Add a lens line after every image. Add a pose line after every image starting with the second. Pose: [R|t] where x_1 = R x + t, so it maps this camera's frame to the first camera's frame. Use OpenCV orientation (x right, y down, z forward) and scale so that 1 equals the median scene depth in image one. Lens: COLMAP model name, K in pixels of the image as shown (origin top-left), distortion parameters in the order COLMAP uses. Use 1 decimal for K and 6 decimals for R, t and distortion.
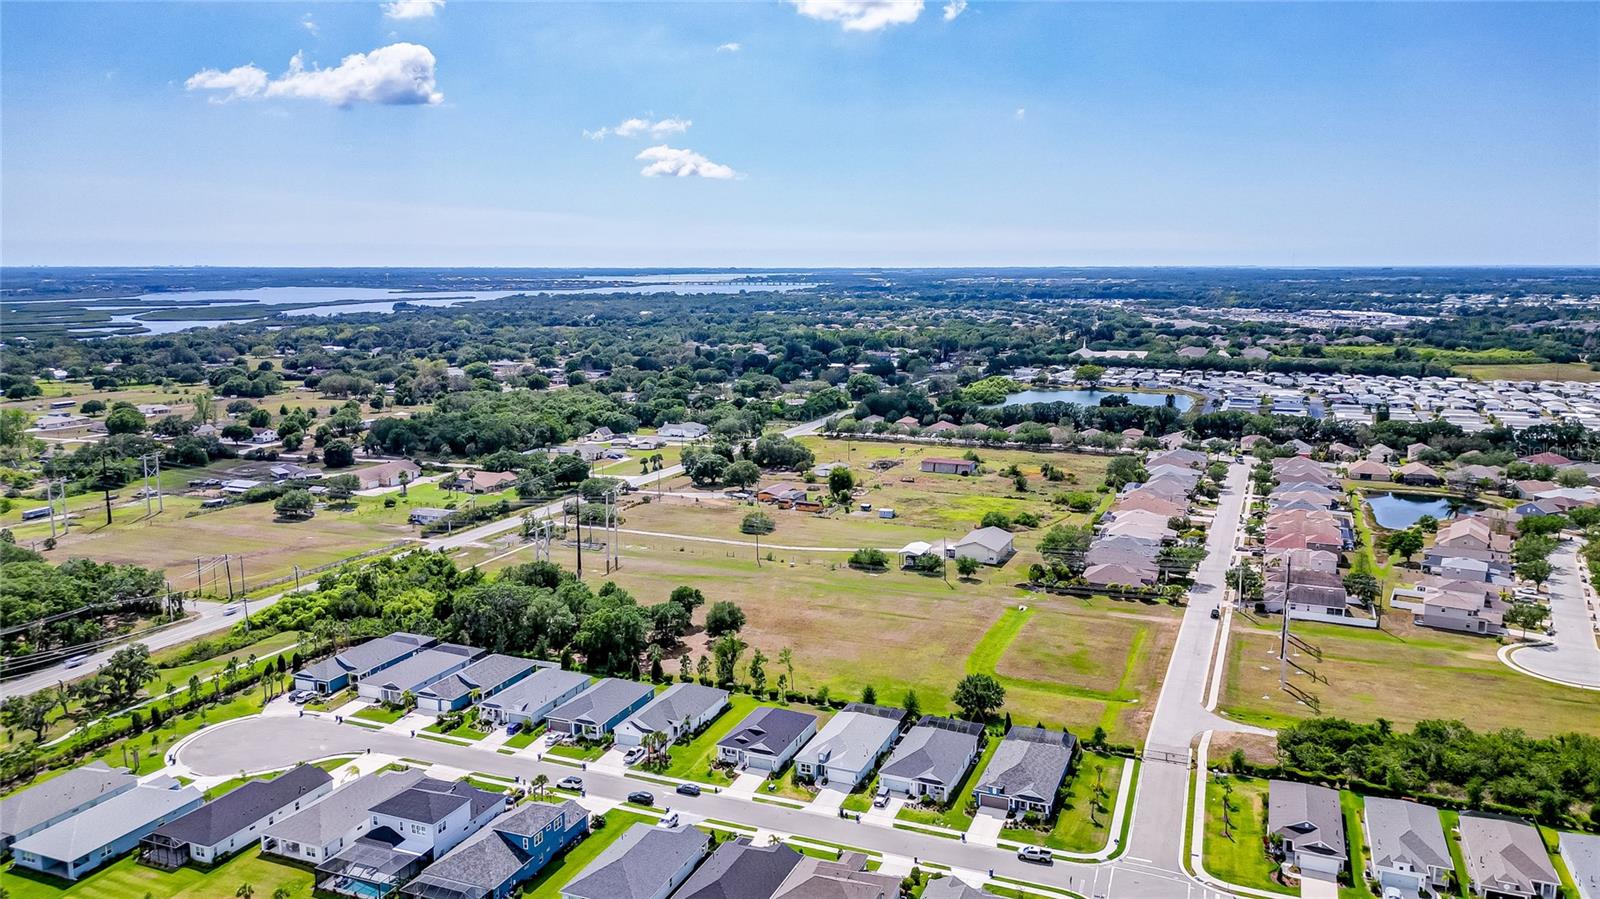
lens RADIAL K [[1123.2, 0, 800.0], [0, 1123.2, 449.5], [0, 0, 1]] dist [0.038788, -0.005792]
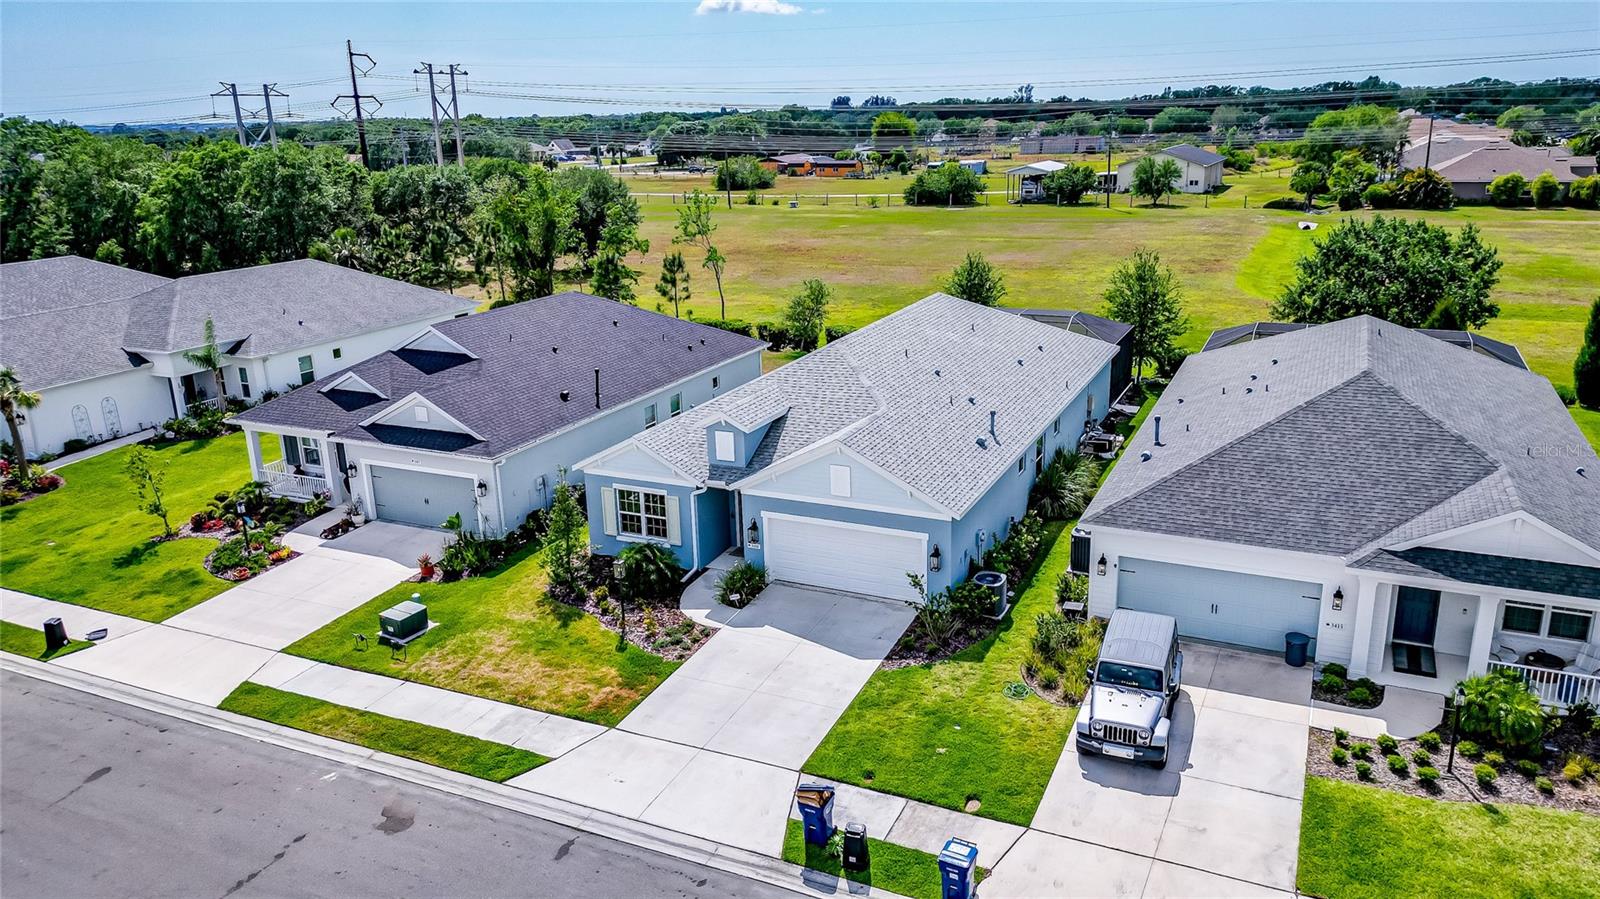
lens RADIAL K [[1183.8, 0, 800.0], [0, 1183.8, 449.5], [0, 0, 1]] dist [0.099270, -0.005274]
pose [[0.998636, -0.010071, -0.051226, 0.039584], [0.017448, 0.989178, 0.145679, 0.249829], [0.049204, -0.146374, 0.988005, 0.832032]]
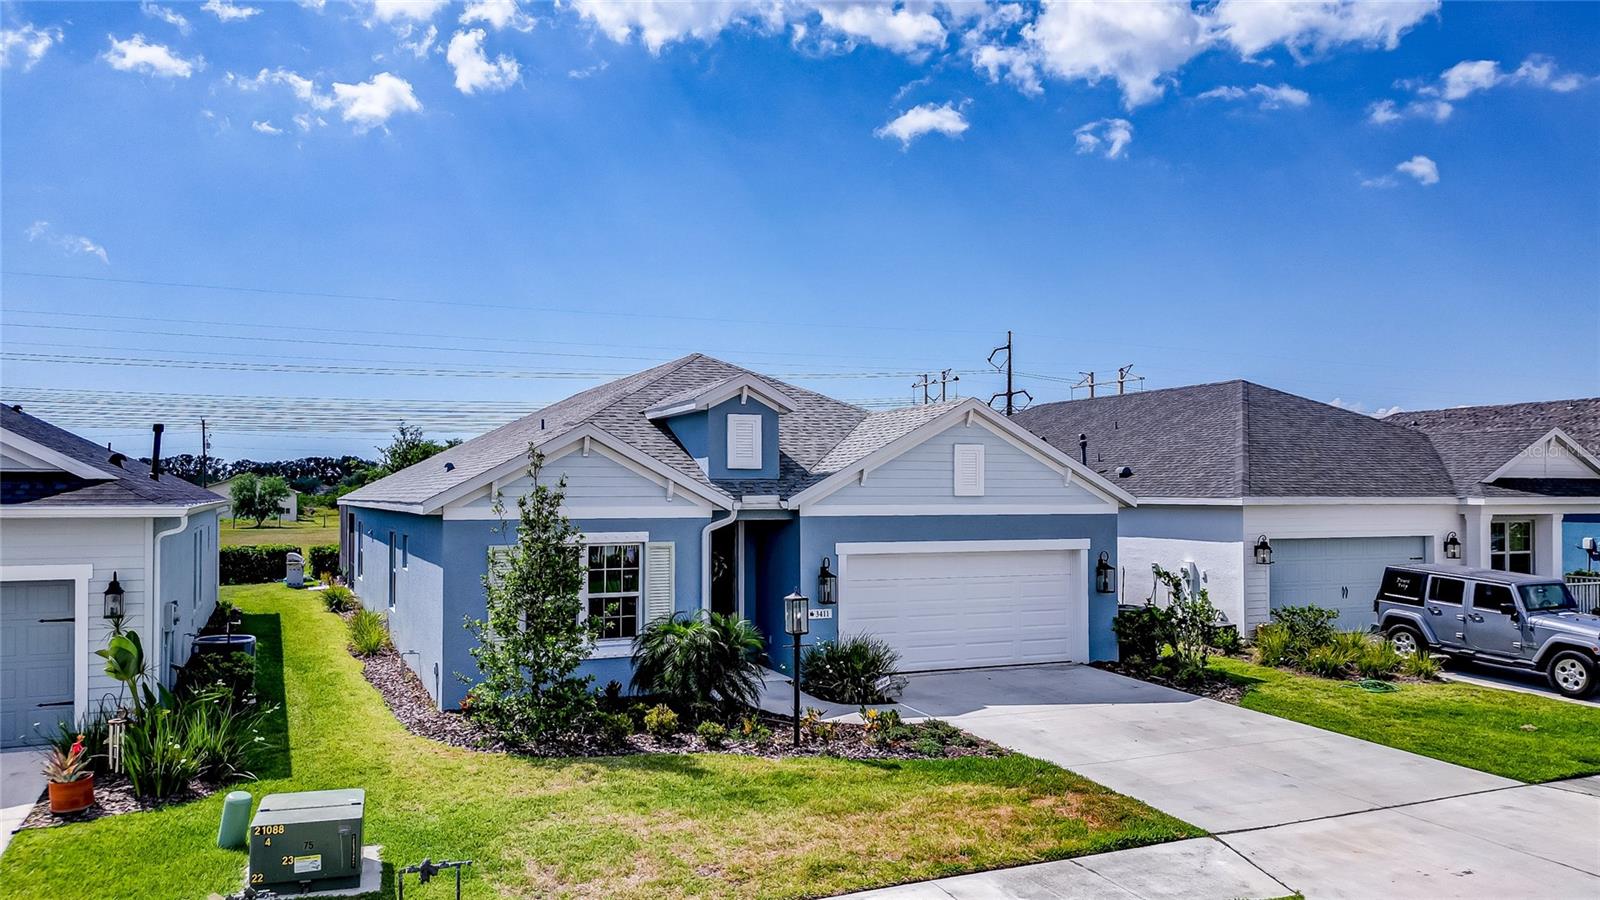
lens RADIAL K [[1147.8, 0, 801.3], [0, 1147.8, 523.0], [0, 0, 1]] dist [0.034422, -0.000922]
pose [[0.685665, -0.015736, 0.727747, -0.048453], [0.116006, 0.989351, -0.087905, 0.291328], [-0.718614, 0.144696, 0.680189, 0.941423]]
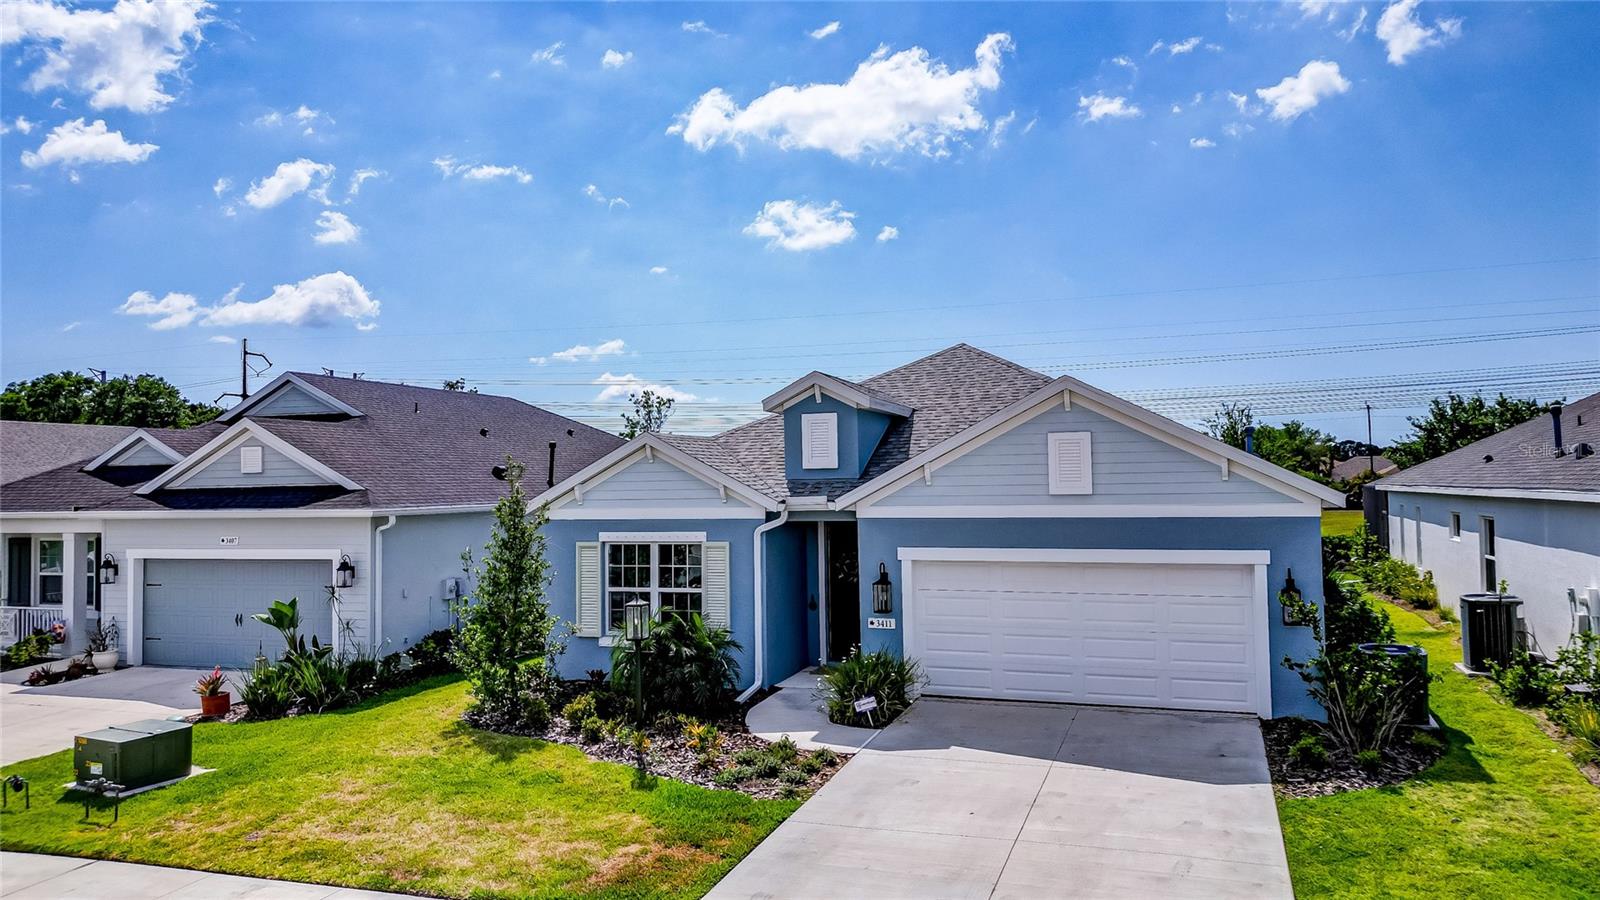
lens RADIAL K [[1123.2, 0, 800.0], [0, 1123.2, 450.0], [0, 0, 1]] dist [0.038788, -0.005792]
pose [[0.997916, -0.006591, 0.064186, 0.011203], [0.019198, 0.980047, -0.197837, 0.294548], [-0.061602, 0.198657, 0.978131, 0.919087]]
